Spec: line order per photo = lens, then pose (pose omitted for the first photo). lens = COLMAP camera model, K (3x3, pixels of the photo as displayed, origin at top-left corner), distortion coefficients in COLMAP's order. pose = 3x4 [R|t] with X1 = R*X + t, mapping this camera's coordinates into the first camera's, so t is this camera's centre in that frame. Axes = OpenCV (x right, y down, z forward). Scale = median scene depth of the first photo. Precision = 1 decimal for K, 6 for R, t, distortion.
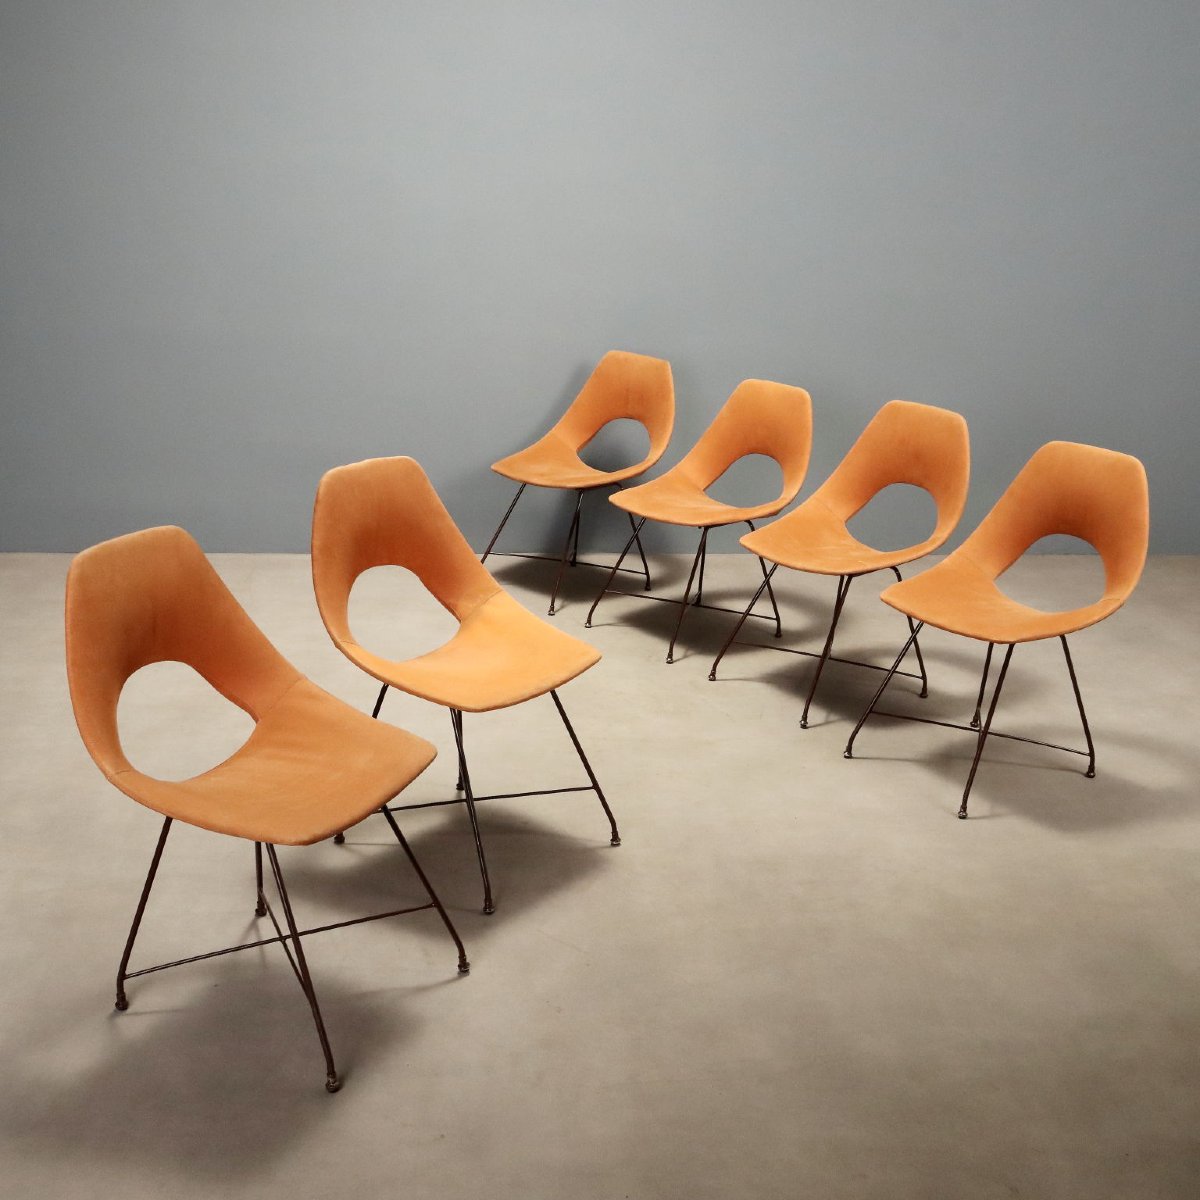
lens RADIAL K [[1477.1, 0, 600.0], [0, 1477.1, 600.0], [0, 0, 1]] dist [-0.020509, -0.005074]
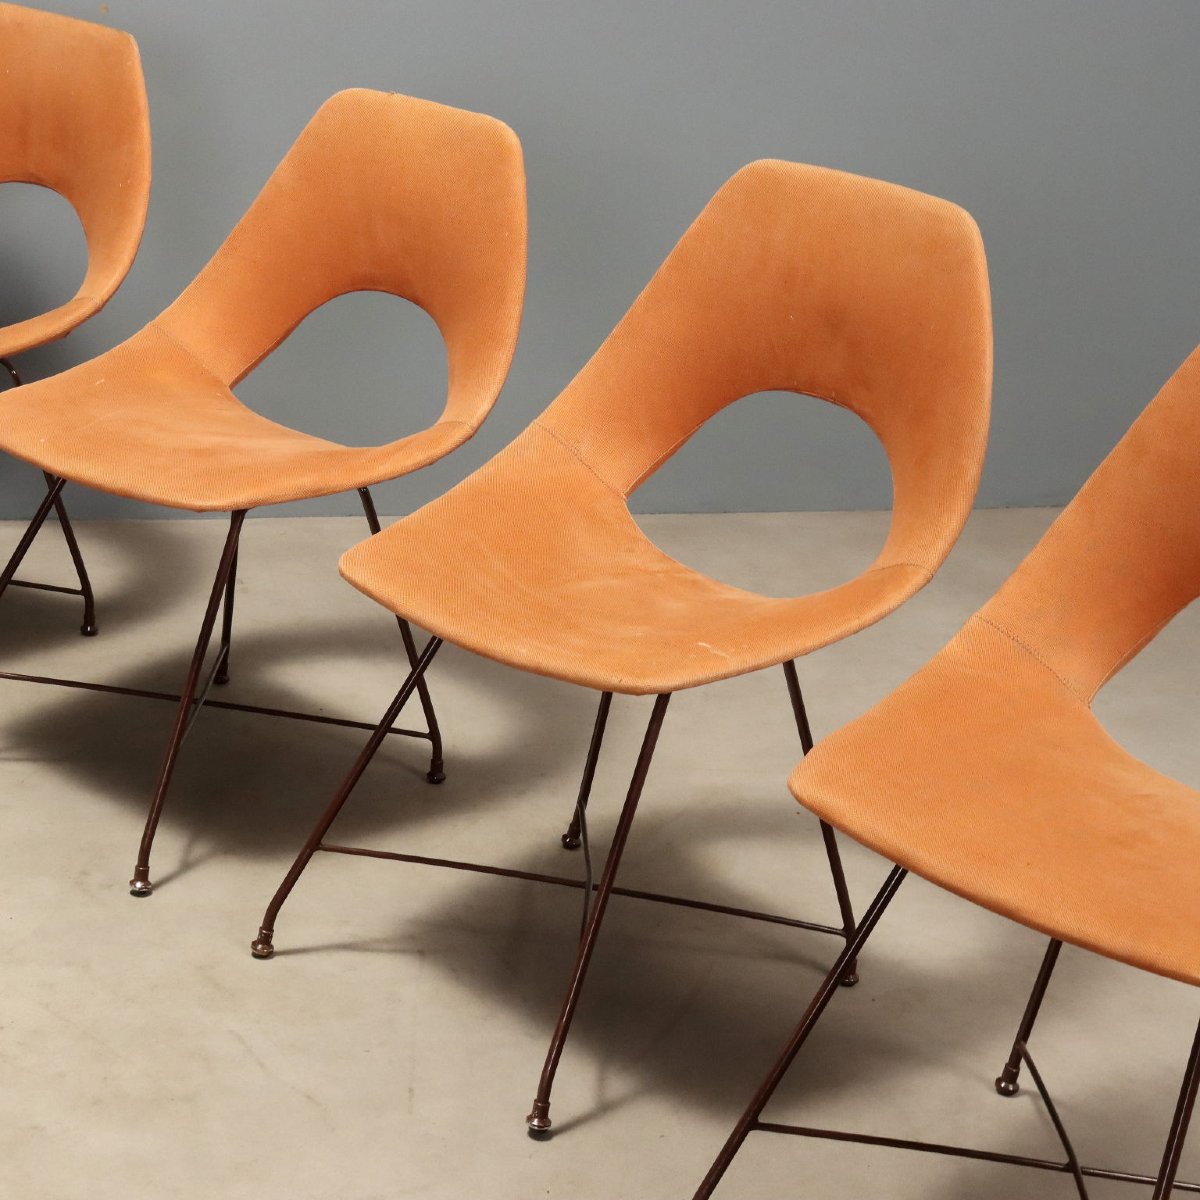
lens RADIAL K [[2706.7, 0, 600.0], [0, 2706.7, 600.0], [0, 0, 1]] dist [0.013909, 0.423976]
pose [[0.979232, -0.016714, 0.202053, 0.023932], [0.008240, 0.999054, 0.042709, -0.052688], [-0.202575, -0.040157, 0.978443, 0.333141]]
